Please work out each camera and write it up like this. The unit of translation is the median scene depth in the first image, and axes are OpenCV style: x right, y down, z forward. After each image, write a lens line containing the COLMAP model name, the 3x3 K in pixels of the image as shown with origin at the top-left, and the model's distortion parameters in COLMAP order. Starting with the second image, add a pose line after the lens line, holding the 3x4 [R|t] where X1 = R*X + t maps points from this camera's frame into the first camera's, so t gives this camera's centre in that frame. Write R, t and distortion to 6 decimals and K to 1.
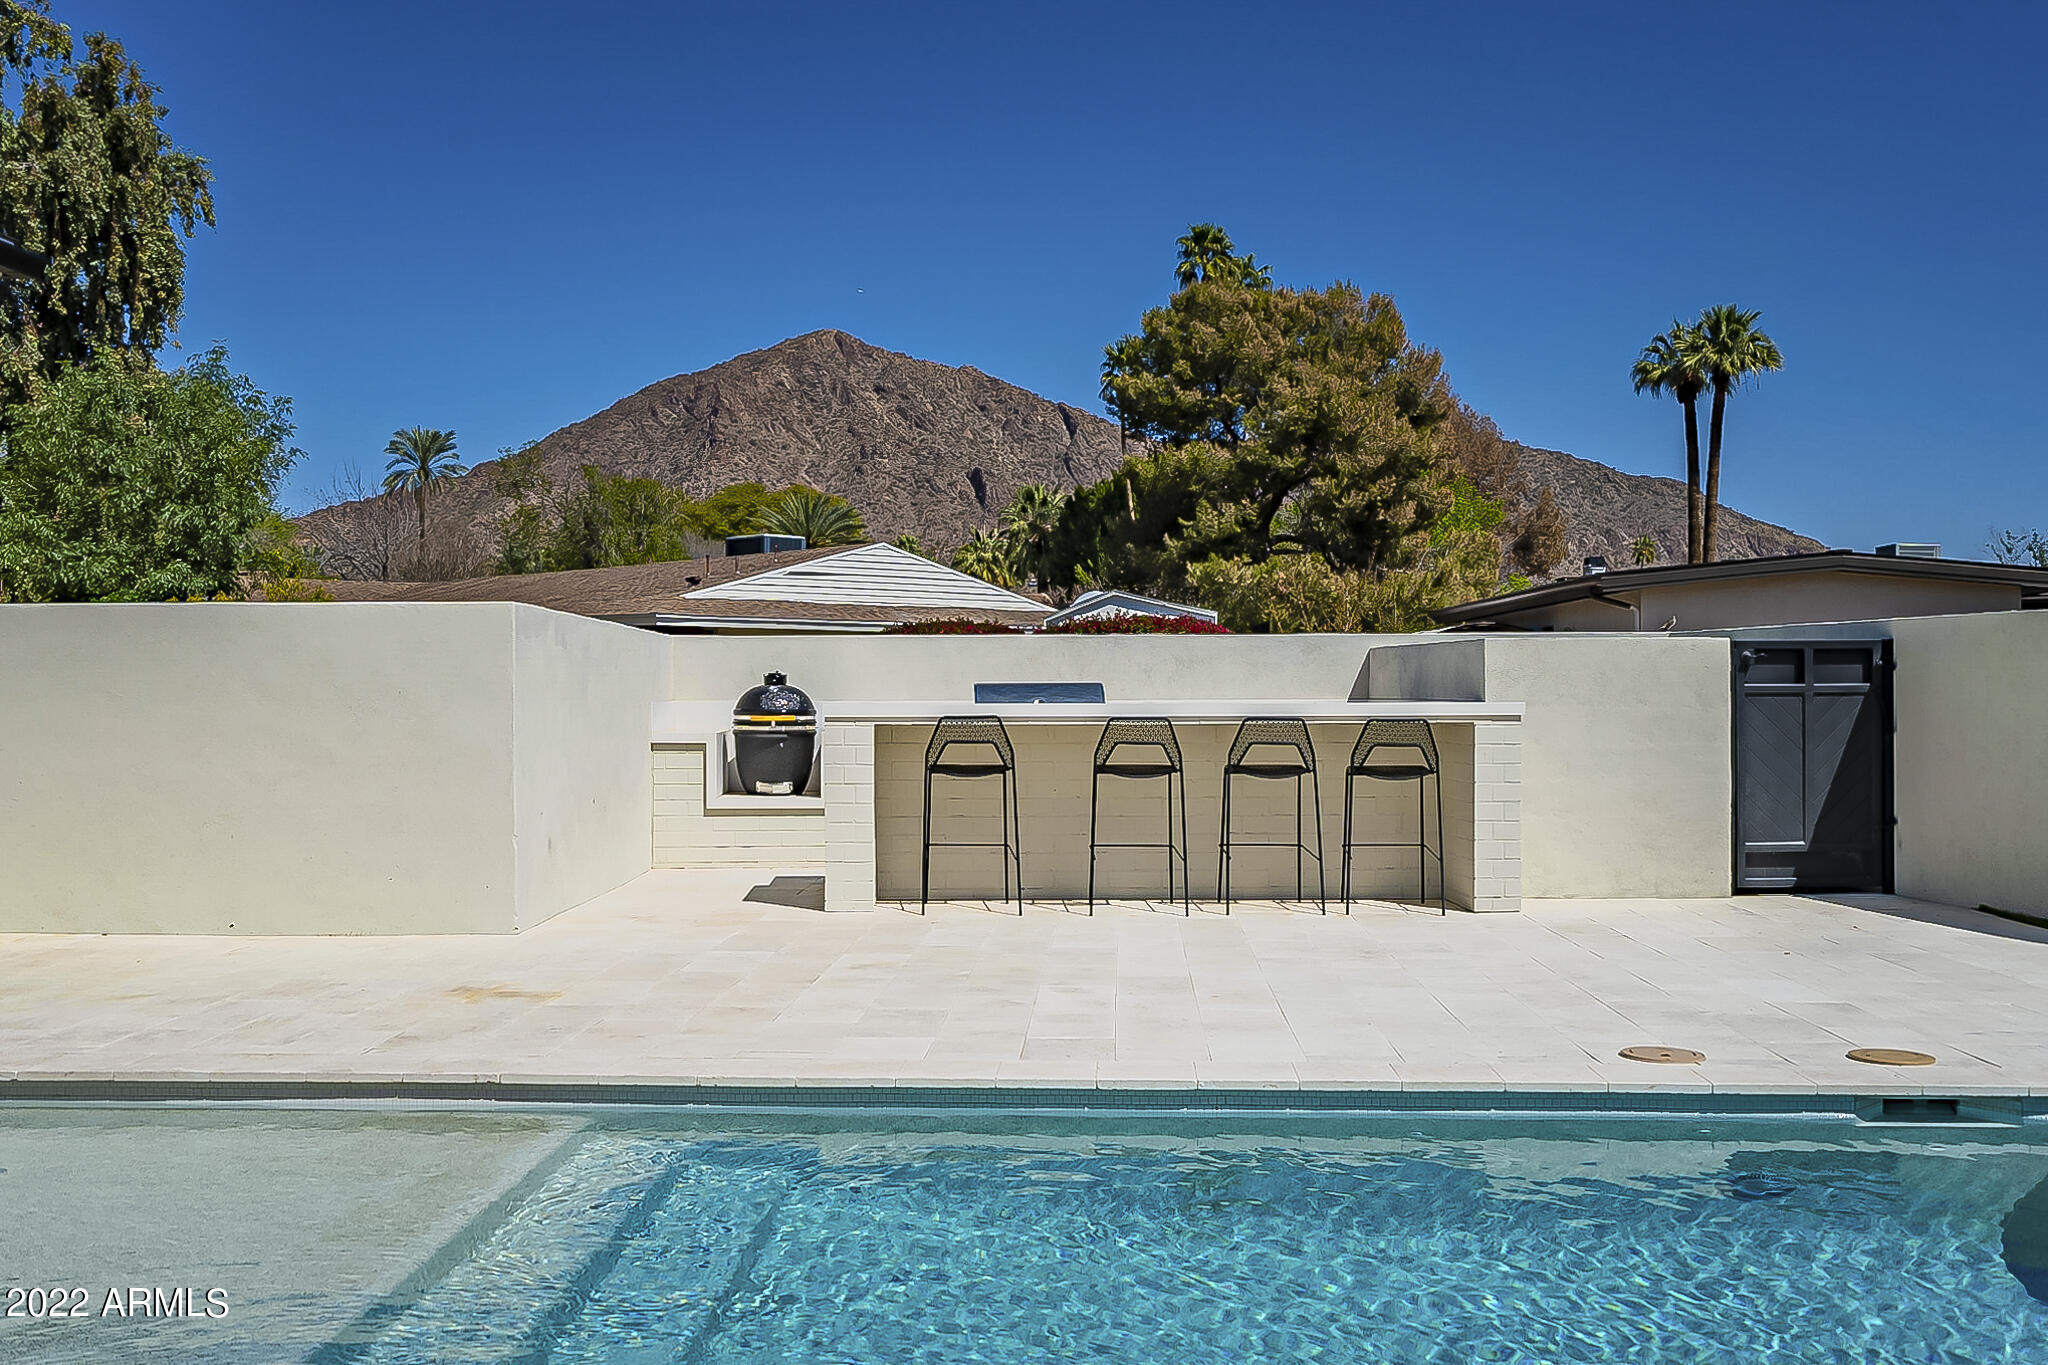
lens RADIAL K [[2041.9, 0, 1011.0], [0, 2041.9, 687.3], [0, 0, 1]] dist [0.007419, 0.000000]
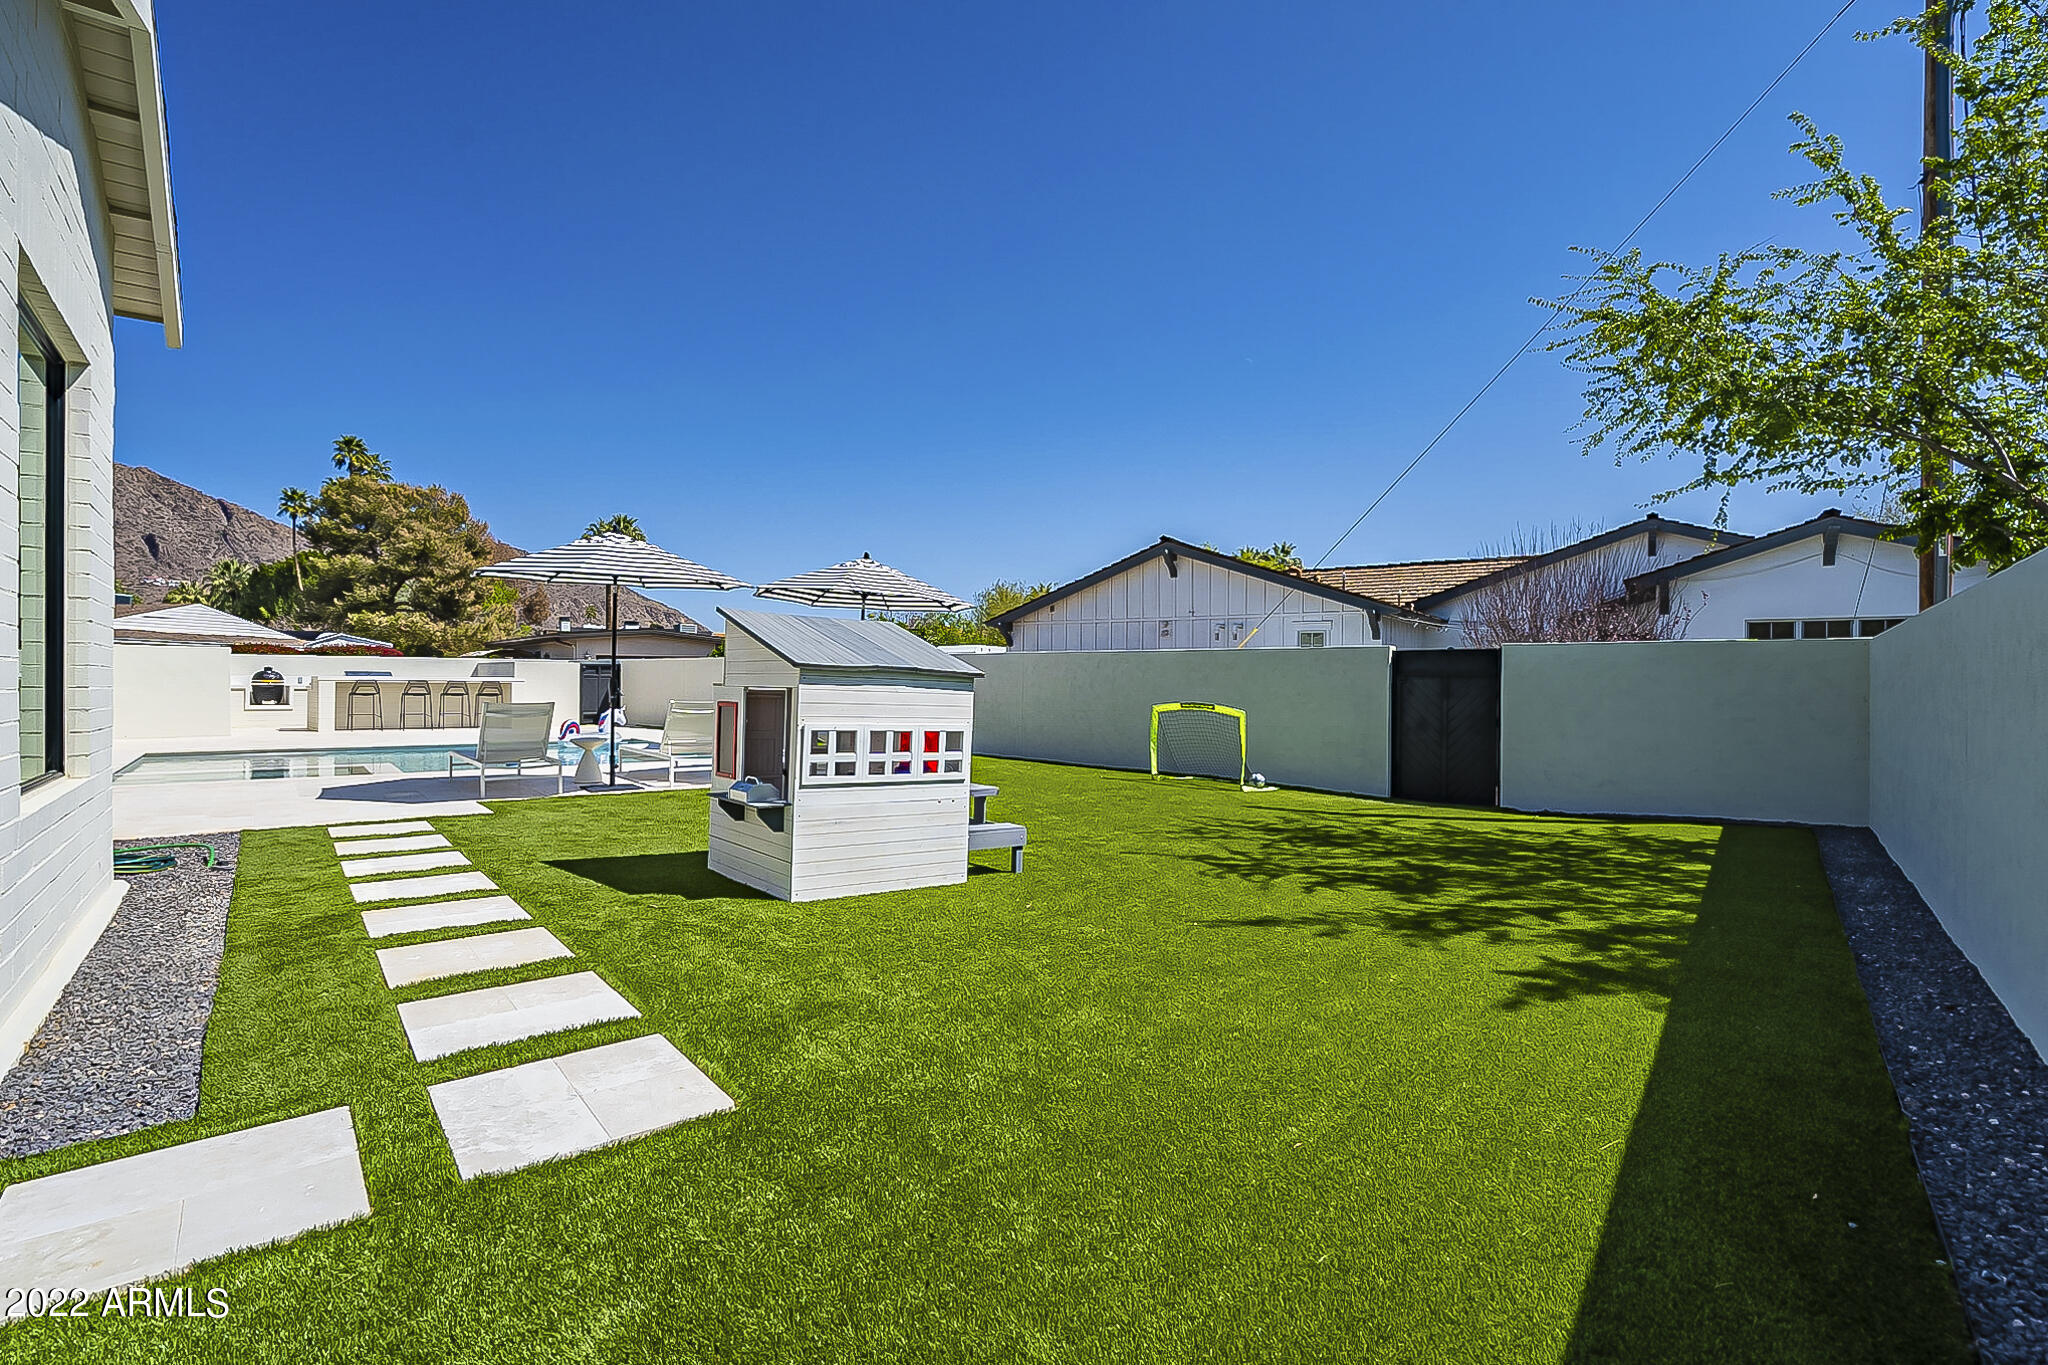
lens RADIAL K [[978.4, 0, 1028.9], [0, 978.4, 681.5], [0, 0, 1]] dist [0.002529, -0.000625]
pose [[0.752756, 0.008571, 0.658244, -0.045012], [-0.010508, 0.999944, -0.001002, 0.000970], [-0.658215, -0.006163, 0.752804, -0.183599]]
